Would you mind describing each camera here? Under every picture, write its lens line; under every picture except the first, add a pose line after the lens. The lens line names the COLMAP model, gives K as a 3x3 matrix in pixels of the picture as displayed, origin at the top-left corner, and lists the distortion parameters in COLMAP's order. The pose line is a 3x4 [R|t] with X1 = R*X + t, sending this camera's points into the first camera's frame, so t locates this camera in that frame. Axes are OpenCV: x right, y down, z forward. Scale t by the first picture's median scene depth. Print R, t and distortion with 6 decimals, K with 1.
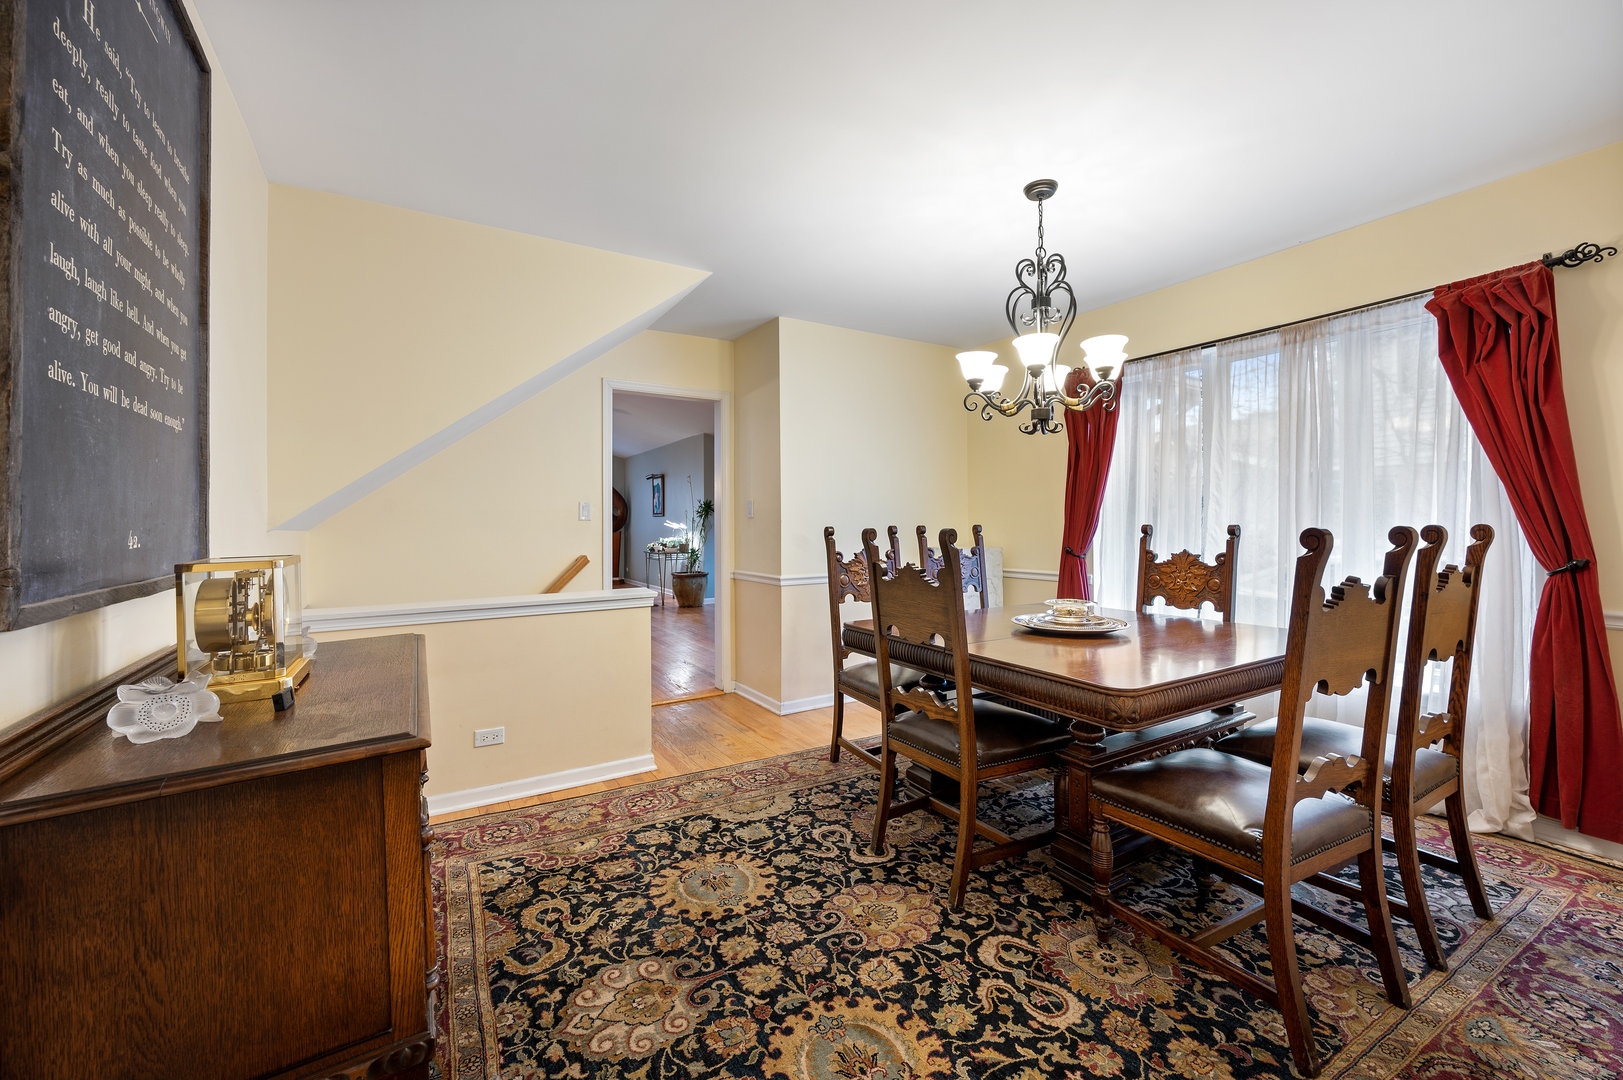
lens RADIAL K [[647.2, 0, 811.0], [0, 647.2, 533.3], [0, 0, 1]] dist [-0.000945, -0.000153]
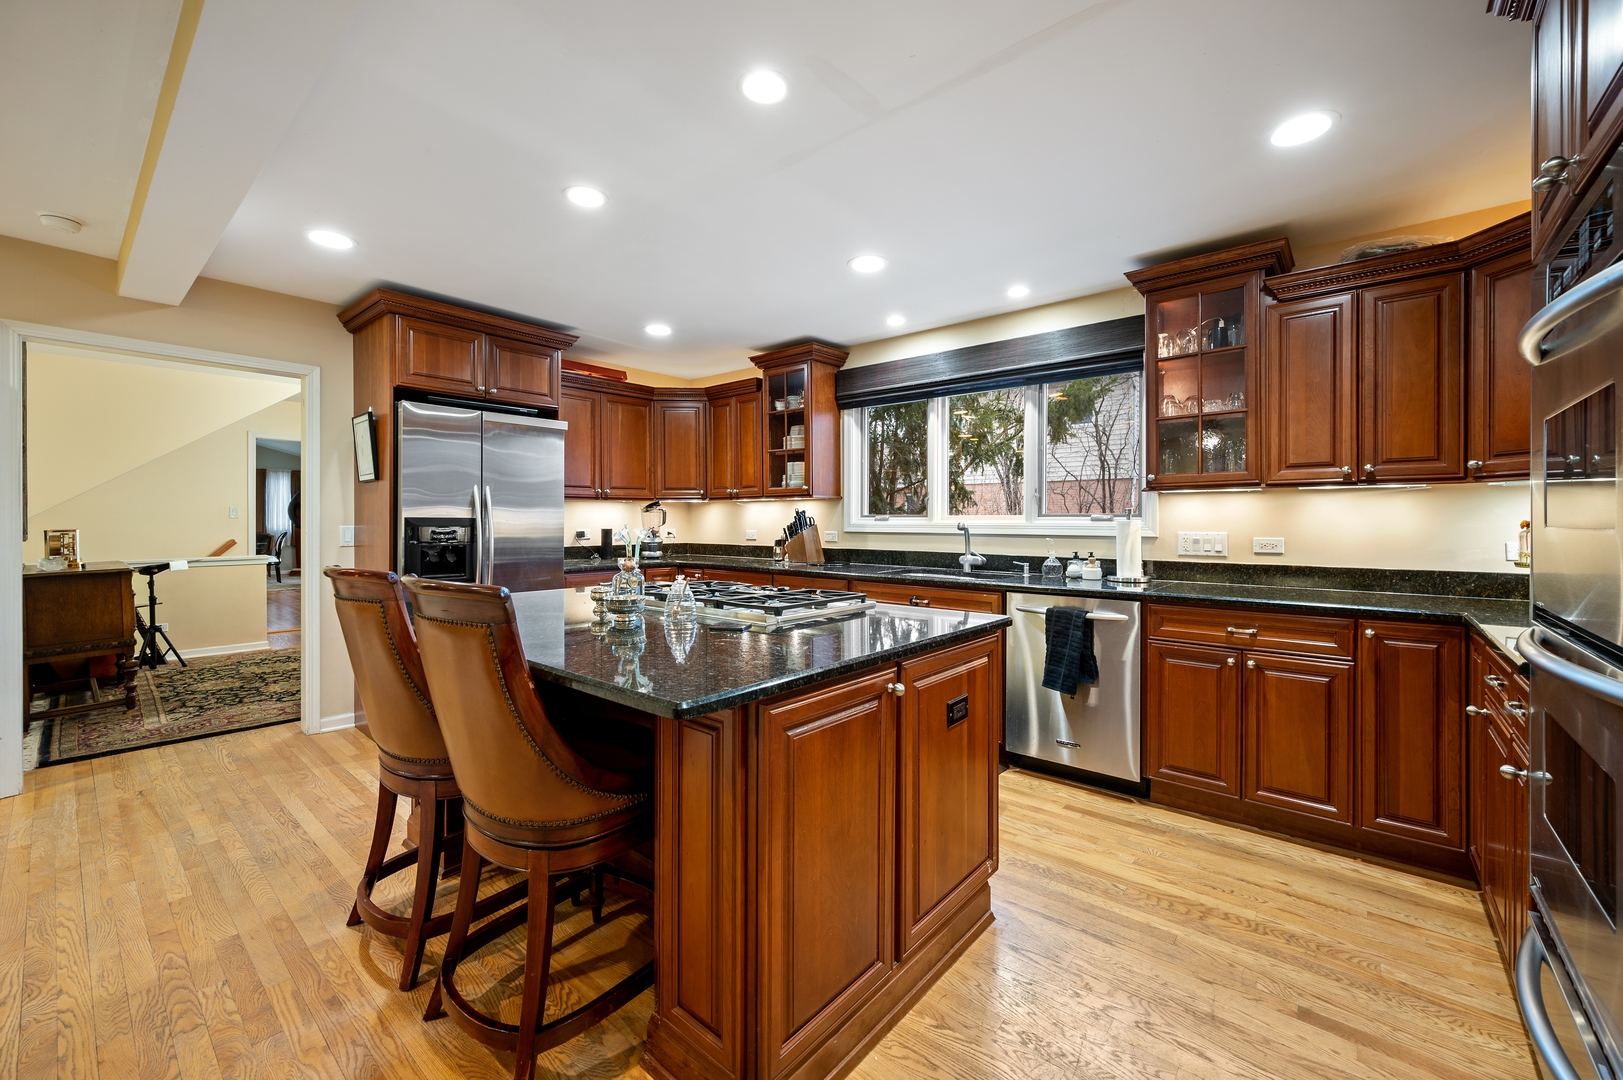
lens RADIAL K [[647.2, 0, 811.6], [0, 647.2, 530.6], [0, 0, 1]] dist [-0.000945, -0.000153]
pose [[0.952260, -0.004834, 0.305249, 2.439138], [0.004514, 0.999988, 0.001754, 0.072945], [-0.305254, -0.000293, 0.952271, -4.562932]]
